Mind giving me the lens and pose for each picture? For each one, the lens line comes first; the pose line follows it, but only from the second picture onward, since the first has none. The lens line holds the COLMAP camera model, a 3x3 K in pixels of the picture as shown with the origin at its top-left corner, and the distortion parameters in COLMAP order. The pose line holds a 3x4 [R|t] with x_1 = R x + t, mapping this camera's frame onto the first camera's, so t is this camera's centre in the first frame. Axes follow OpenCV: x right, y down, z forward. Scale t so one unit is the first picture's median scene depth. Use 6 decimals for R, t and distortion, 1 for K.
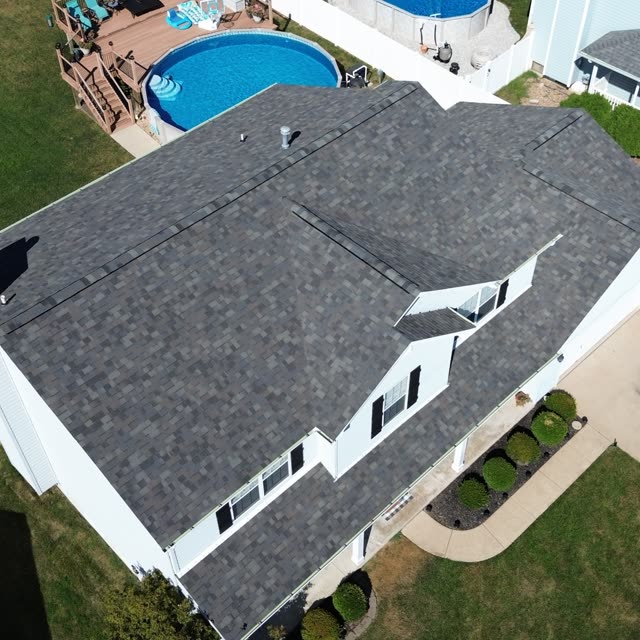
lens RADIAL K [[840.2, 0, 320.0], [0, 840.2, 320.0], [0, 0, 1]] dist [0.067910, -0.124042]
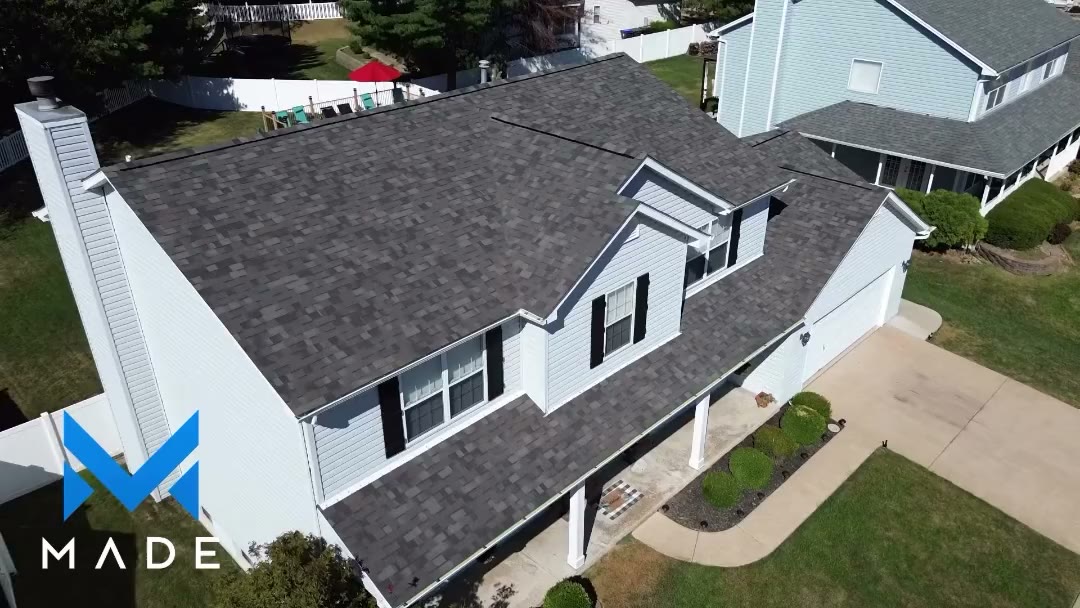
lens RADIAL K [[775.3, 0, 535.7], [0, 775.3, 302.3], [0, 0, 1]] dist [0.034002, -0.005763]
pose [[0.999650, -0.003064, 0.026283, -0.008510], [0.011624, 0.943149, -0.332168, 0.321383], [-0.023771, 0.332357, 0.942854, 0.307791]]
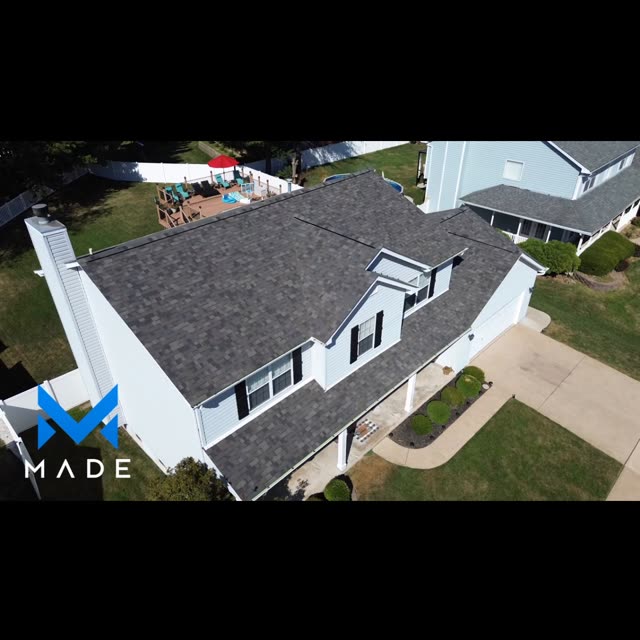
lens RADIAL K [[458.0, 0, 317.7], [0, 458.0, 319.0], [0, 0, 1]] dist [0.034765, -0.003201]
pose [[0.999661, -0.005848, 0.025383, -0.012227], [0.012073, 0.967512, -0.252537, 0.260978], [-0.023082, 0.252758, 0.967254, 0.245742]]
